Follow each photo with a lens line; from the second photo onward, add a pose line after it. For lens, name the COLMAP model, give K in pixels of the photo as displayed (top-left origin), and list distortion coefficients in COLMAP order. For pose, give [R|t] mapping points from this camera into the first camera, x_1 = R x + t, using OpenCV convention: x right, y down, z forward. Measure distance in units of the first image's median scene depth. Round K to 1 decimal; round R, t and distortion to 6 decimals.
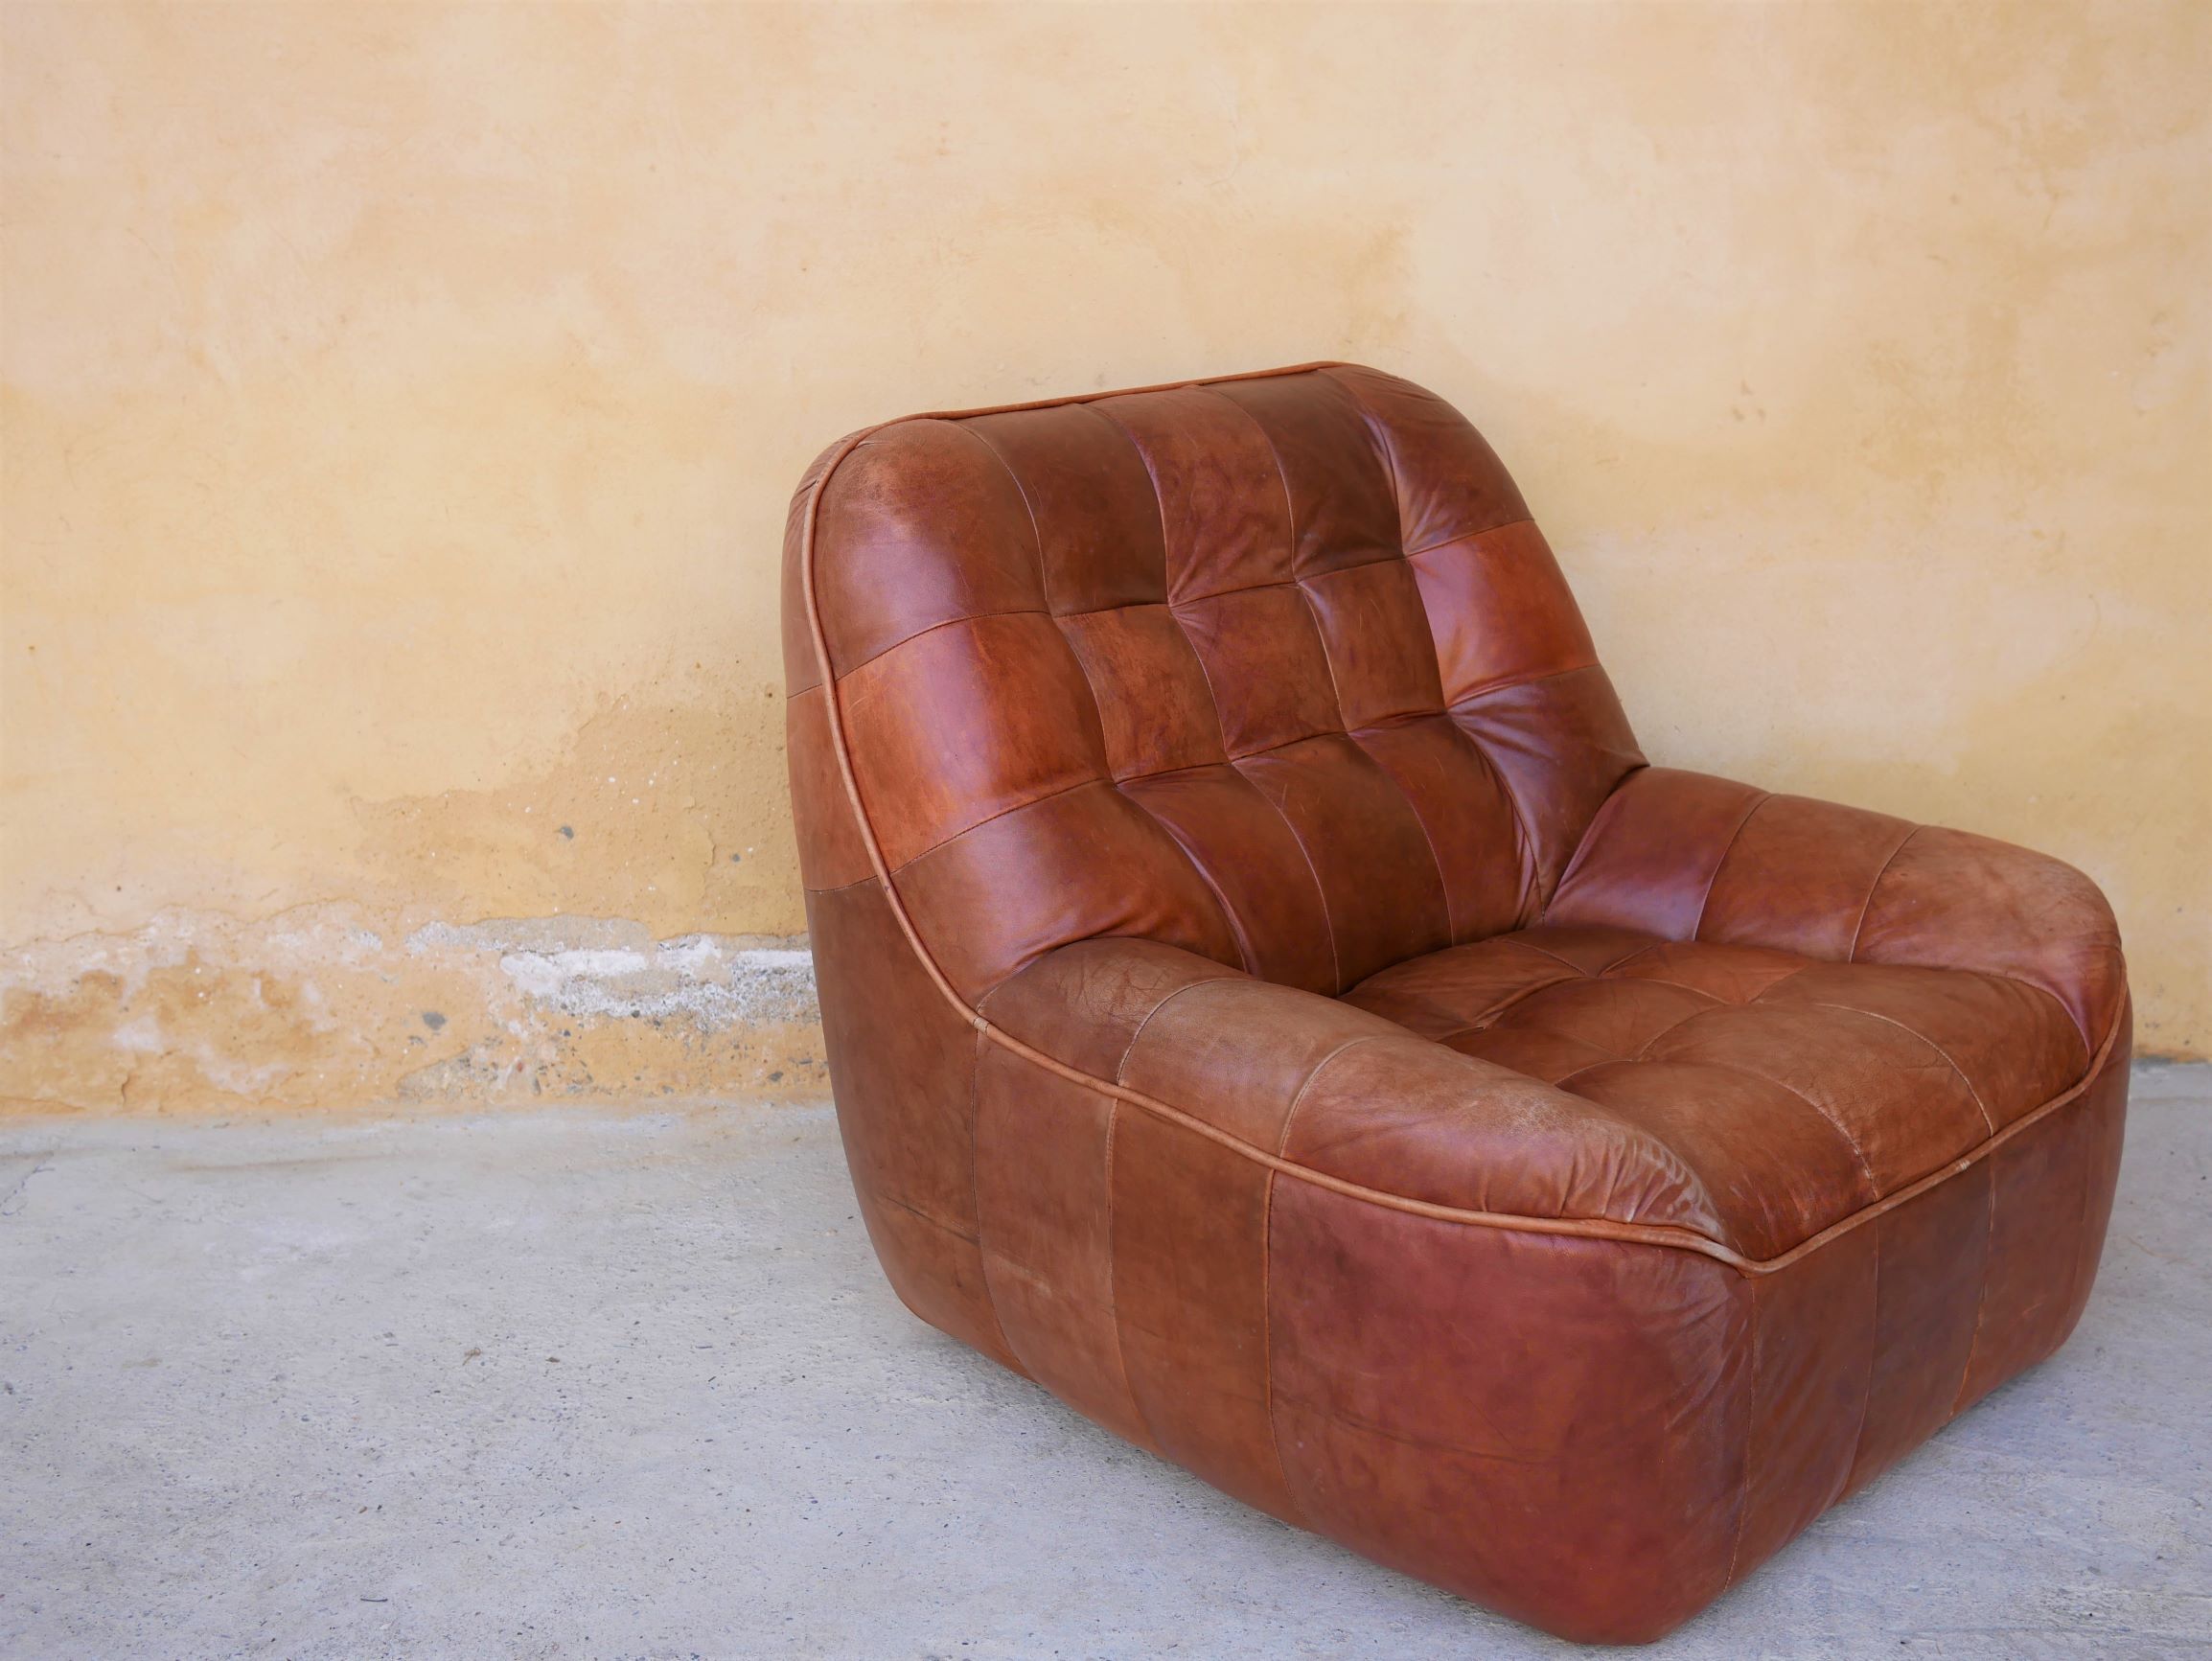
lens RADIAL K [[2485.1, 0, 1112.5], [0, 2485.1, 821.7], [0, 0, 1]] dist [-0.010679, 0.000000]
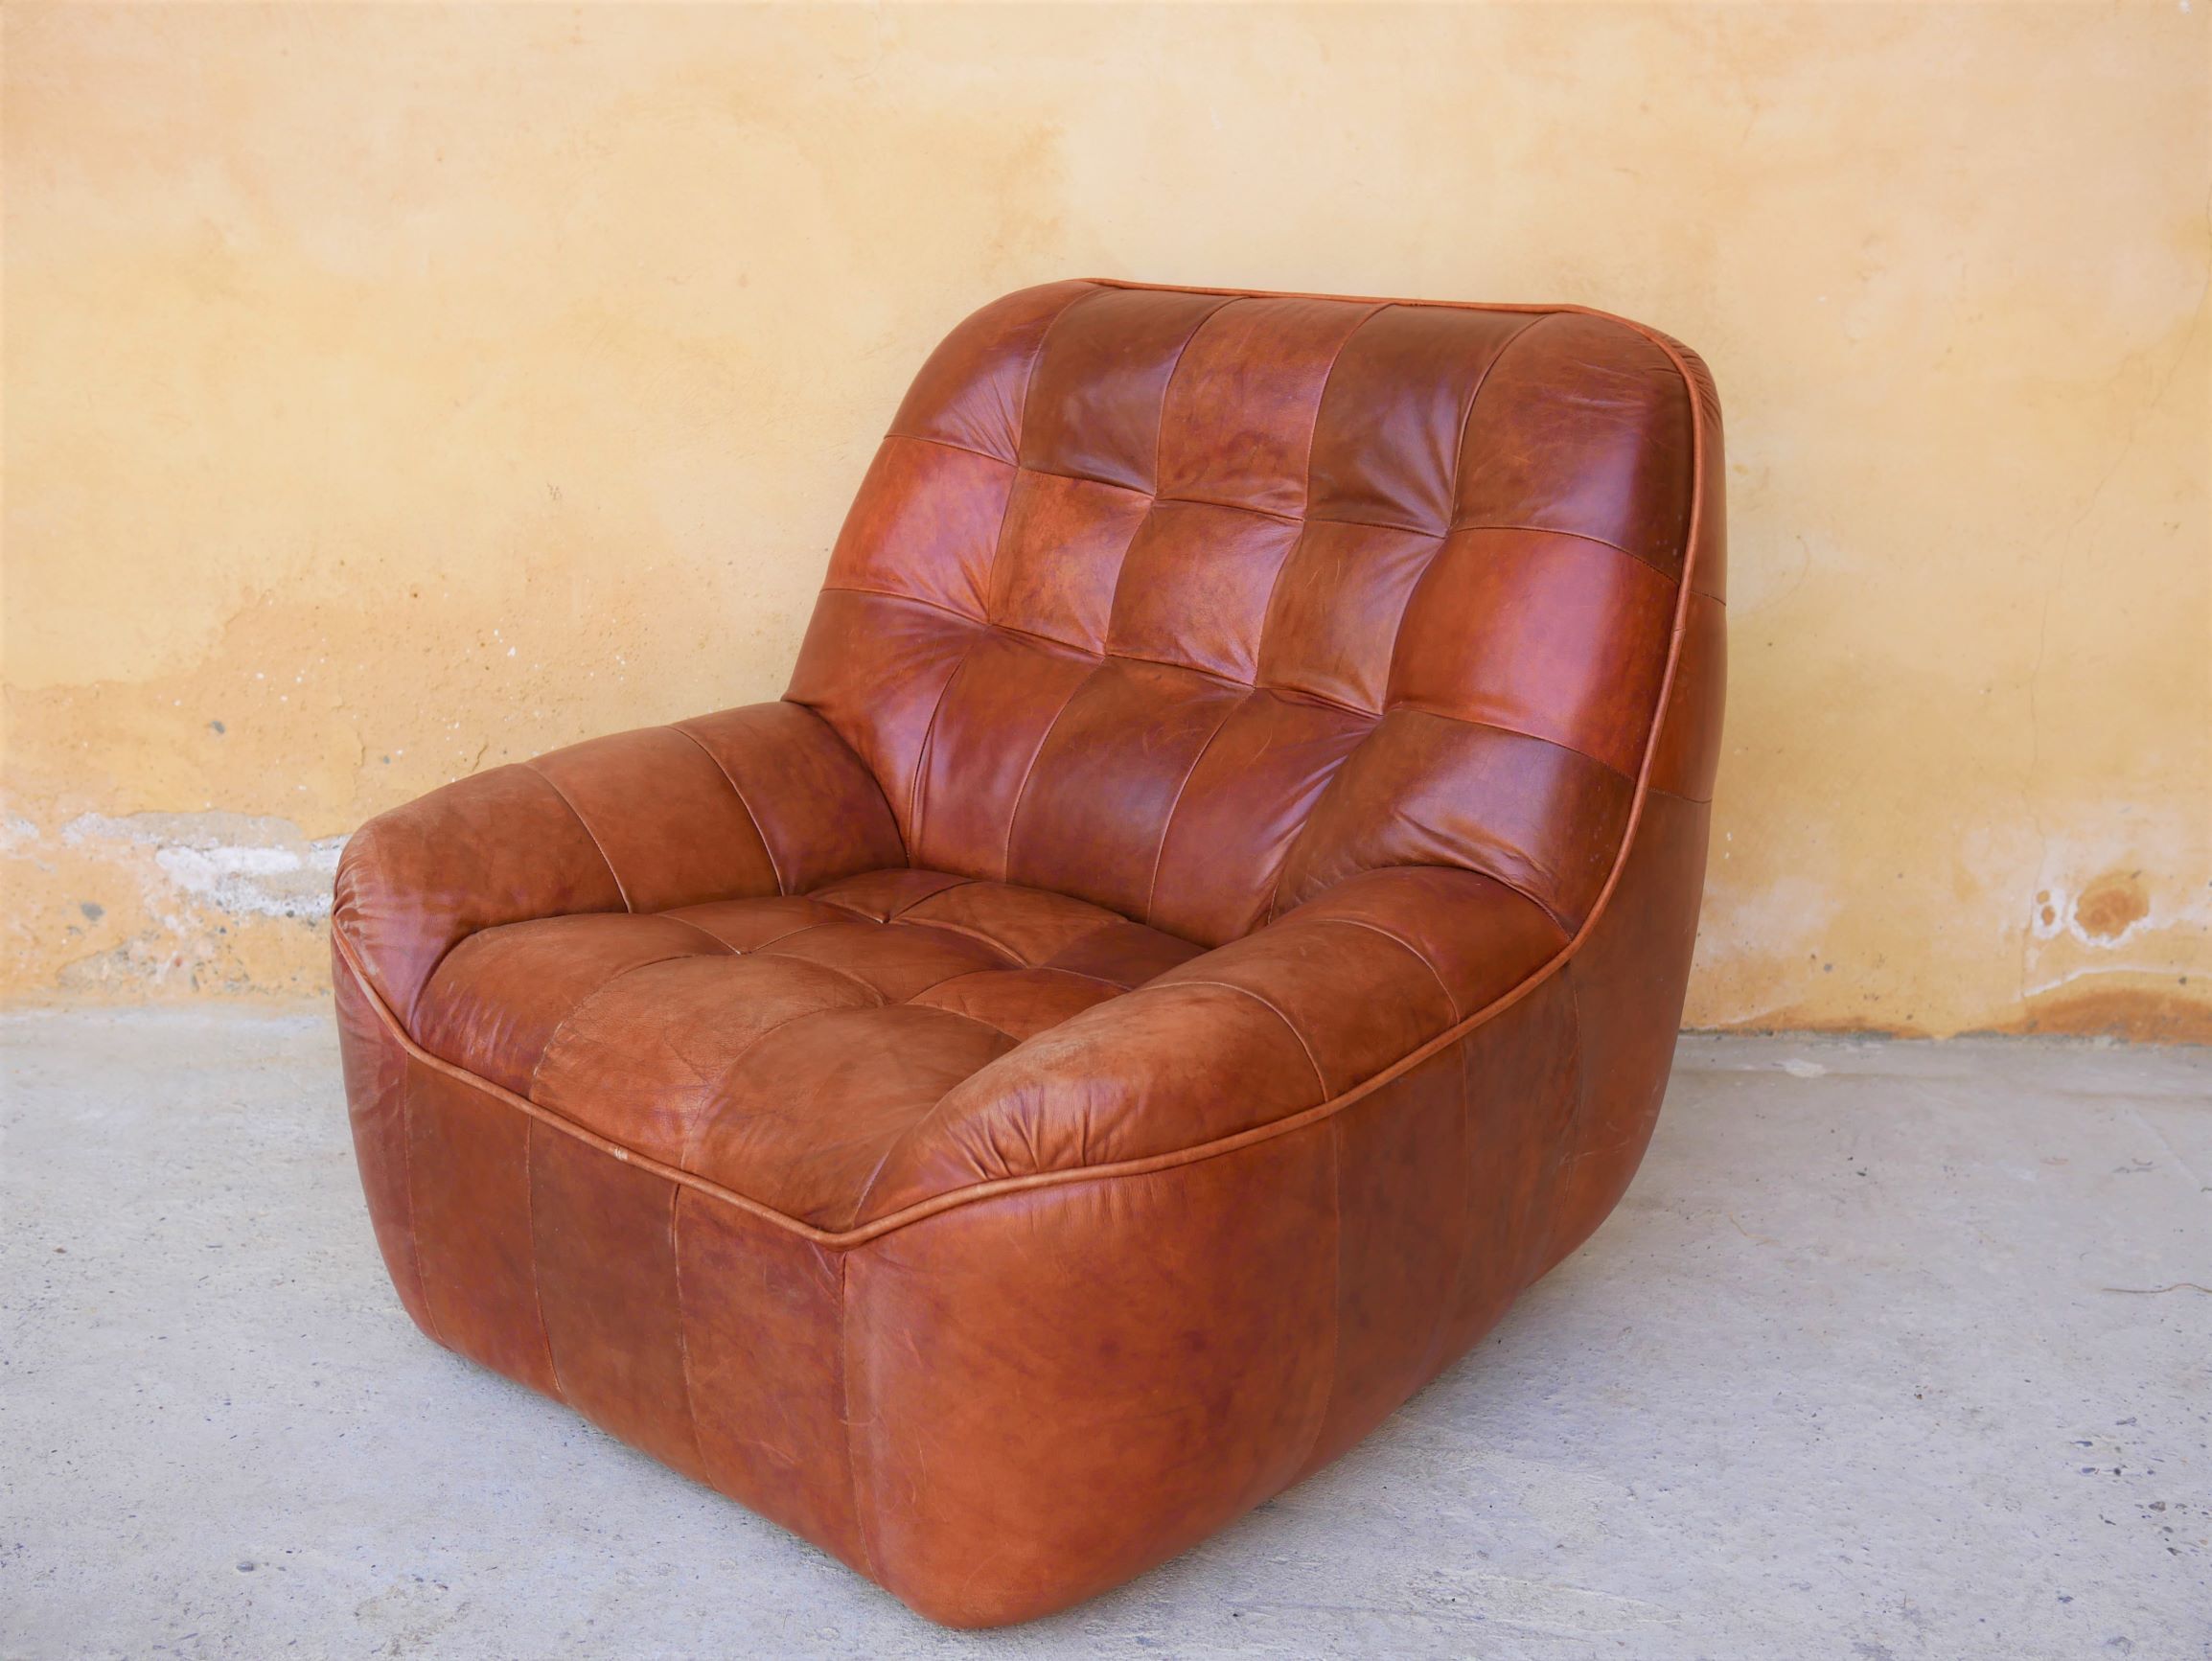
lens RADIAL K [[2530.5, 0, 1128.5], [0, 2530.5, 834.4], [0, 0, 1]] dist [-0.014171, 0.000000]
pose [[0.996228, 0.041950, -0.075959, 0.223693], [-0.039742, 0.998749, 0.030358, 0.001863], [0.077137, -0.027225, 0.996649, 0.022911]]
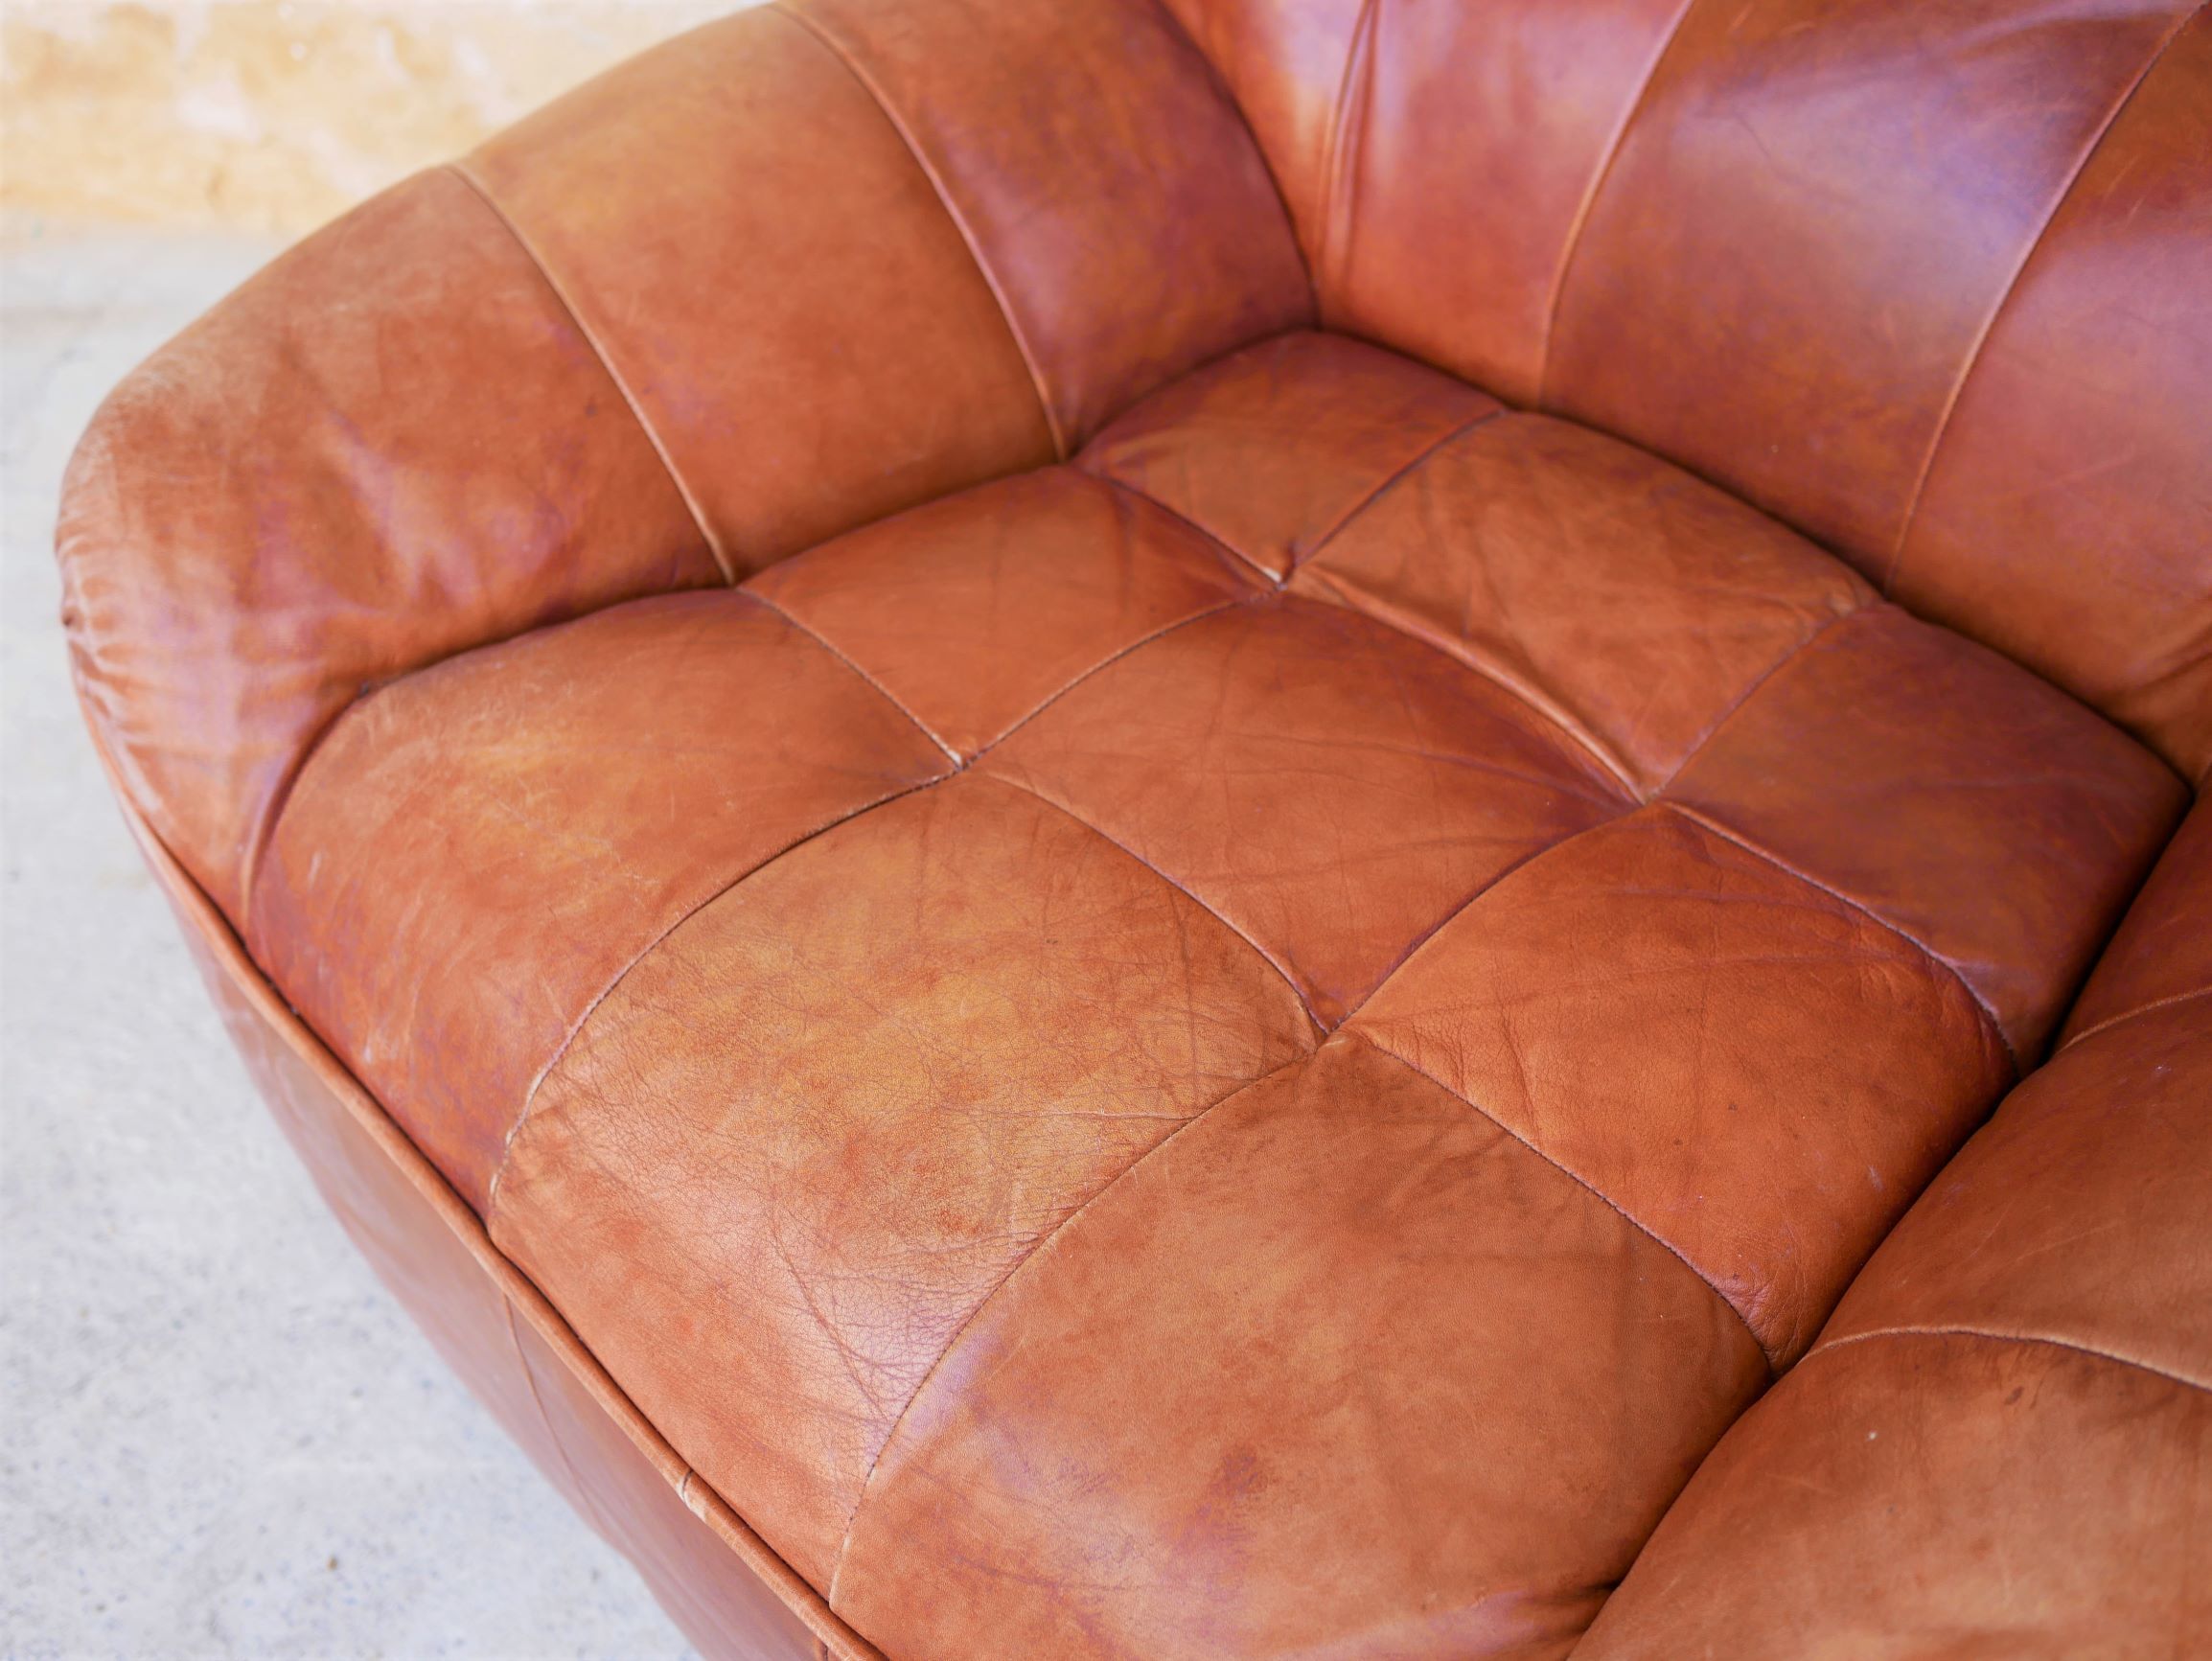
lens RADIAL K [[2496.3, 0, 1139.3], [0, 2496.3, 833.1], [0, 0, 1]] dist [-0.016003, 0.000000]
pose [[0.982670, 0.088597, -0.162820, 0.130399], [0.006462, 0.861473, 0.507763, -0.086525], [0.185252, -0.500015, 0.845971, 0.481296]]
